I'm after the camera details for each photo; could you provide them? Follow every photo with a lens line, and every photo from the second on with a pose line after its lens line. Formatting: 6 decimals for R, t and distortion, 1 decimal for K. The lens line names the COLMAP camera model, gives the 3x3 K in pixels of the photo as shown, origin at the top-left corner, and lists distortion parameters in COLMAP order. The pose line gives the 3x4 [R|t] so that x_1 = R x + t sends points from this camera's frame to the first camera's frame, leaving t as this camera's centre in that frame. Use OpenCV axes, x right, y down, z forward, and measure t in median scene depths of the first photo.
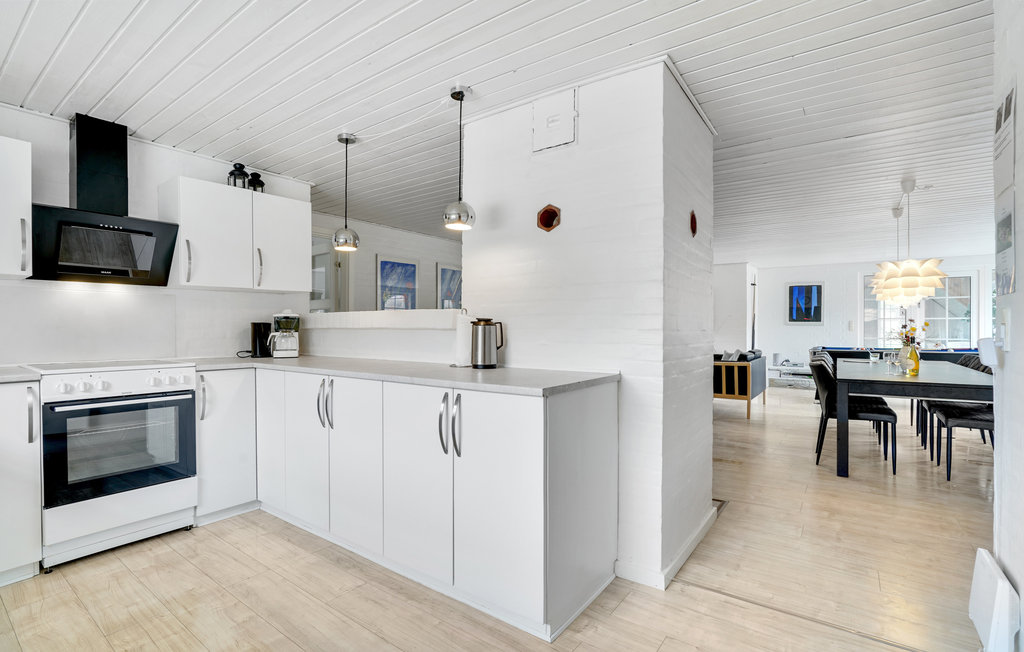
lens RADIAL K [[485.2, 0, 512.6], [0, 485.2, 323.0], [0, 0, 1]] dist [-0.001102, -0.000258]
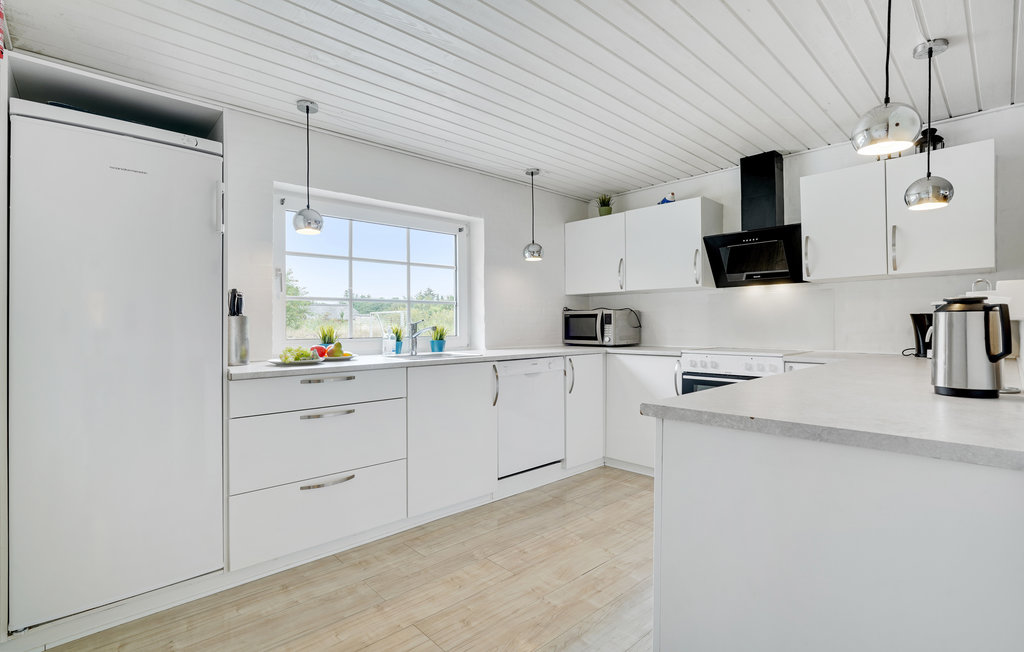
lens RADIAL K [[485.2, 0, 512.6], [0, 485.2, 323.0], [0, 0, 1]] dist [-0.001102, -0.000258]
pose [[-0.149891, -0.002981, -0.988698, 0.500083], [0.012964, 0.999904, -0.004980, 0.012941], [0.988617, -0.013564, -0.149838, 0.578573]]
